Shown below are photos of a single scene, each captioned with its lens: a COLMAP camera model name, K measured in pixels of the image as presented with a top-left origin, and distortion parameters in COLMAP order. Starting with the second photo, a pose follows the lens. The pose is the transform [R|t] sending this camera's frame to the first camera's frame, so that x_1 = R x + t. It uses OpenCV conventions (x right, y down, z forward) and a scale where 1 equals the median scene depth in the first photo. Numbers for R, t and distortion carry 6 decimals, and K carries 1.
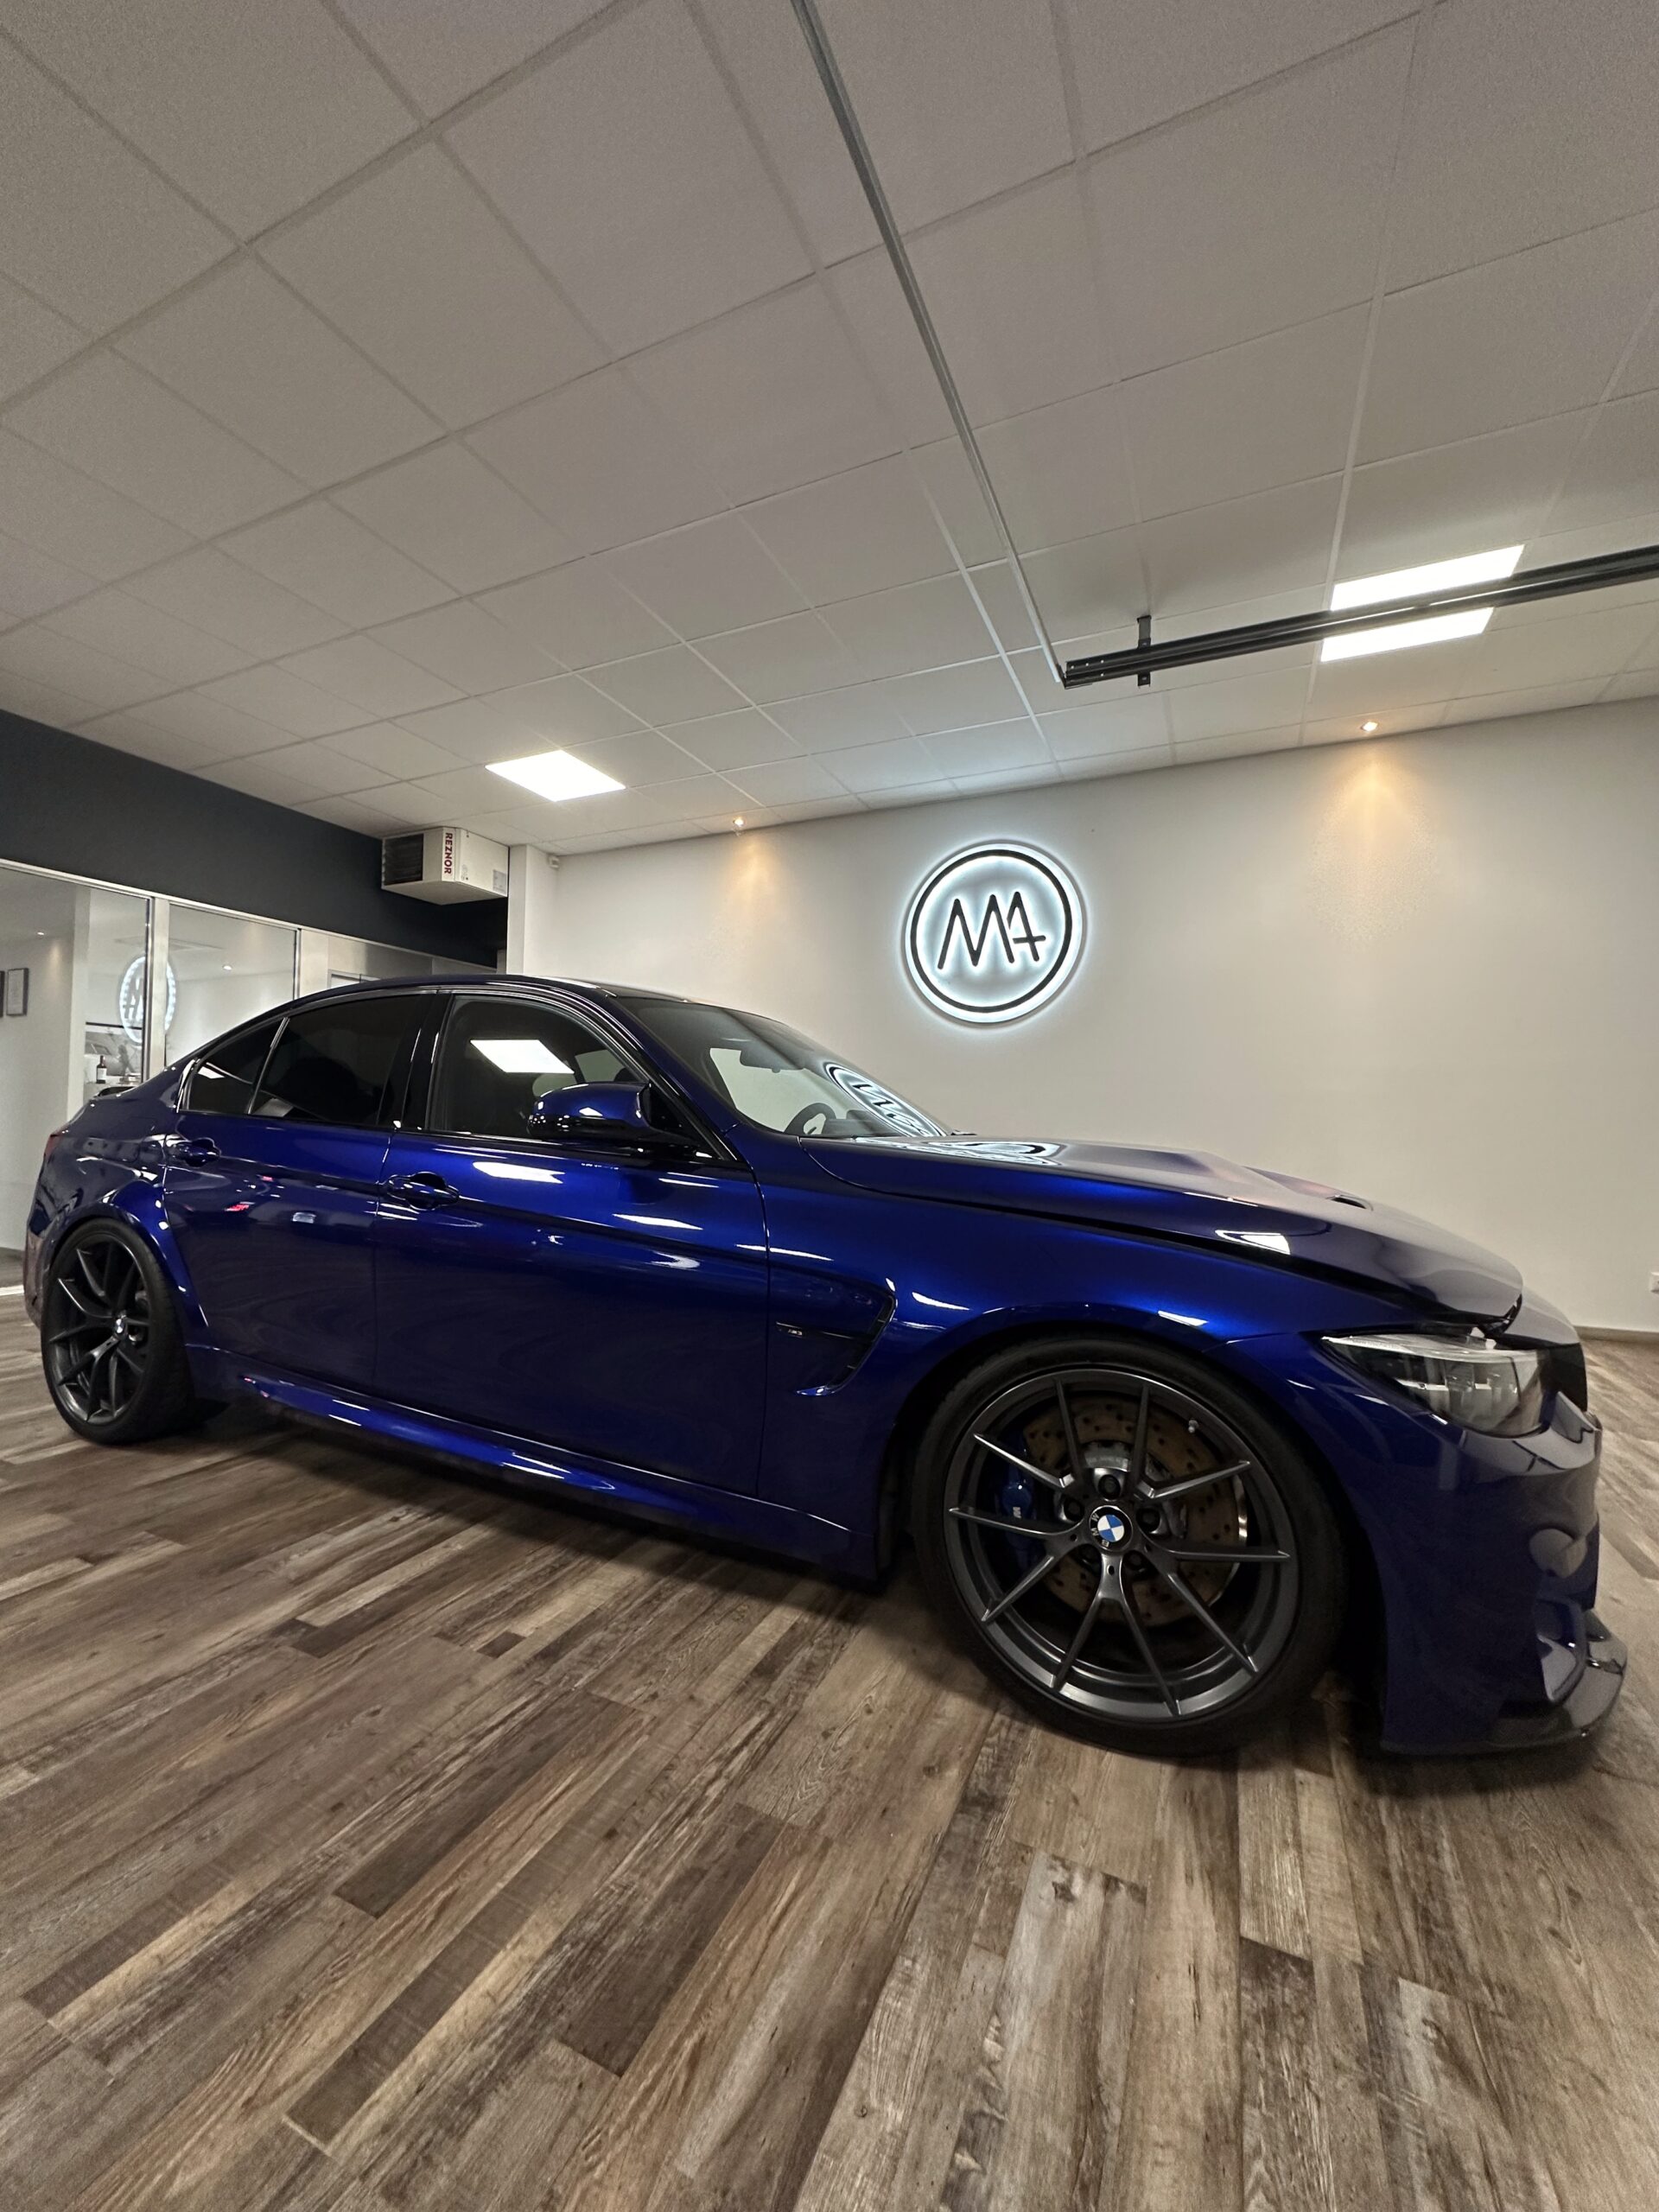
lens RADIAL K [[873.1, 0, 825.7], [0, 873.1, 1113.9], [0, 0, 1]] dist [0.000400, -0.000458]
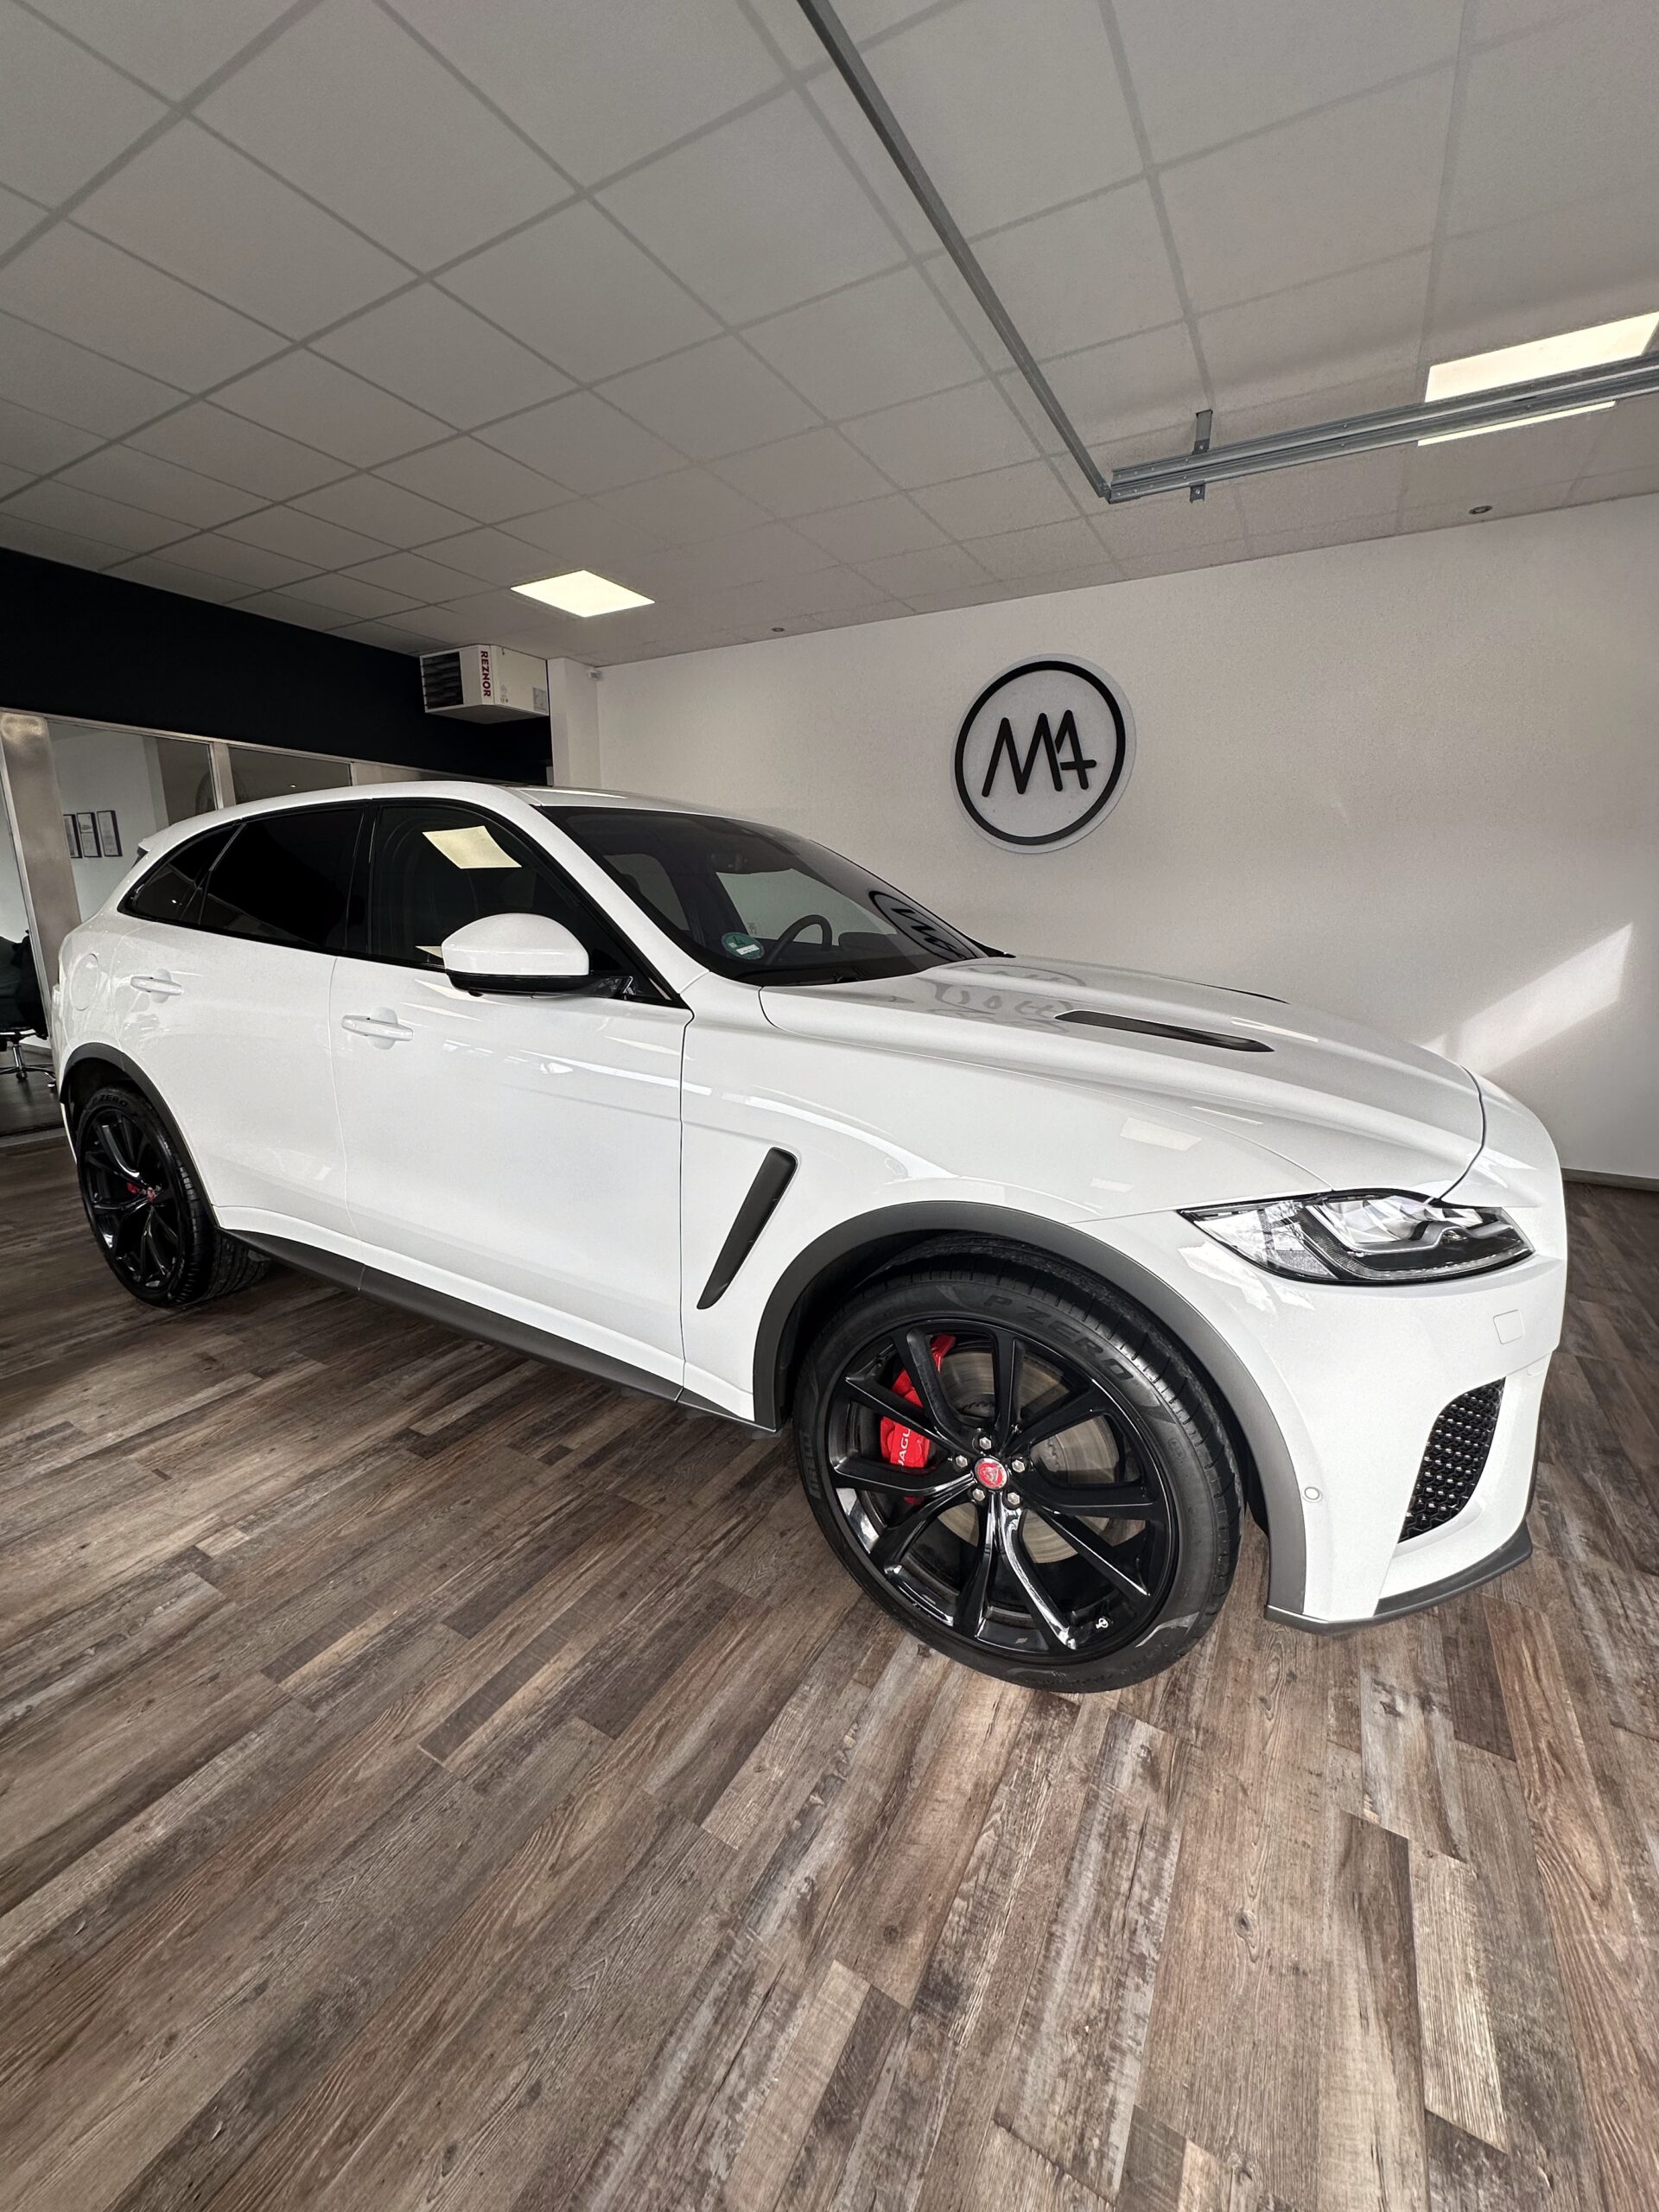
lens RADIAL K [[873.1, 0, 825.7], [0, 873.1, 1113.9], [0, 0, 1]] dist [0.000400, -0.000458]
pose [[0.996165, 0.011481, -0.086740, 0.182387], [0.010291, 0.969099, 0.246458, -0.271545], [0.086889, -0.246406, 0.965264, -0.159094]]
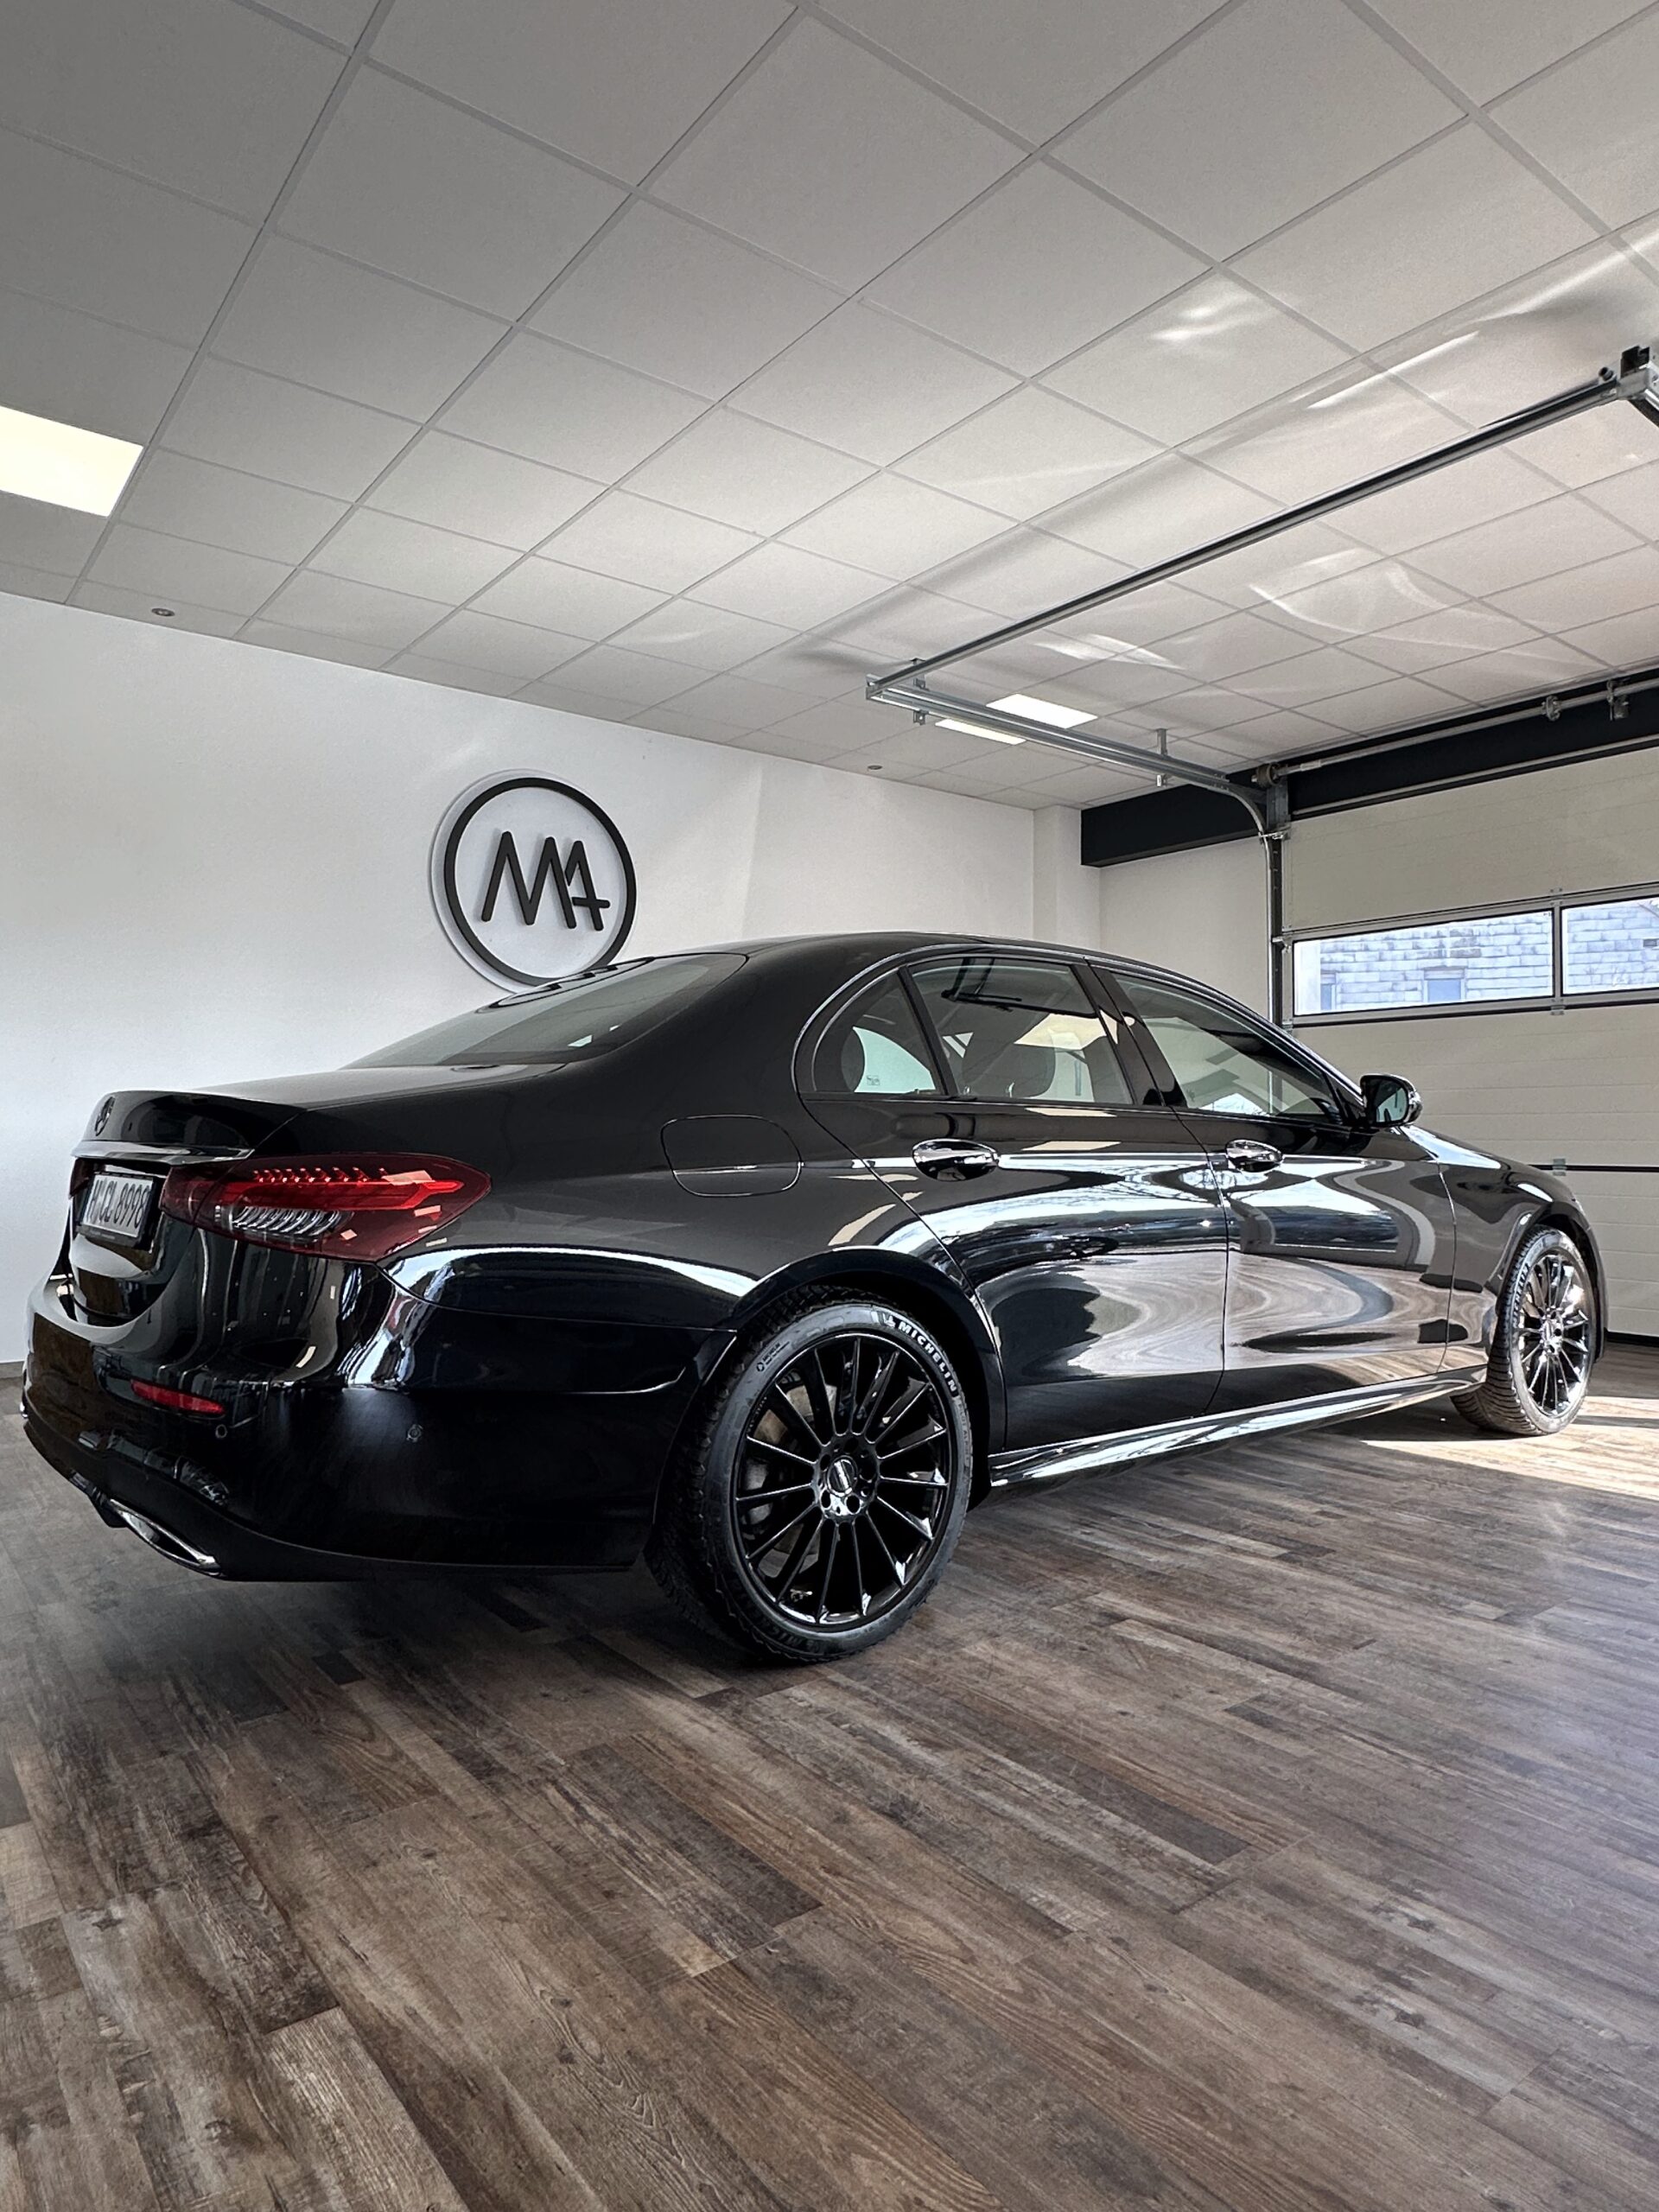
lens RADIAL K [[1338.4, 0, 802.7], [0, 1338.4, 1101.7], [0, 0, 1]] dist [0.005626, 0.001014]
pose [[0.470807, 0.006714, 0.882211, -3.140460], [-0.011302, 0.999935, -0.001579, -0.046264], [-0.882164, -0.009227, 0.470853, 0.878417]]
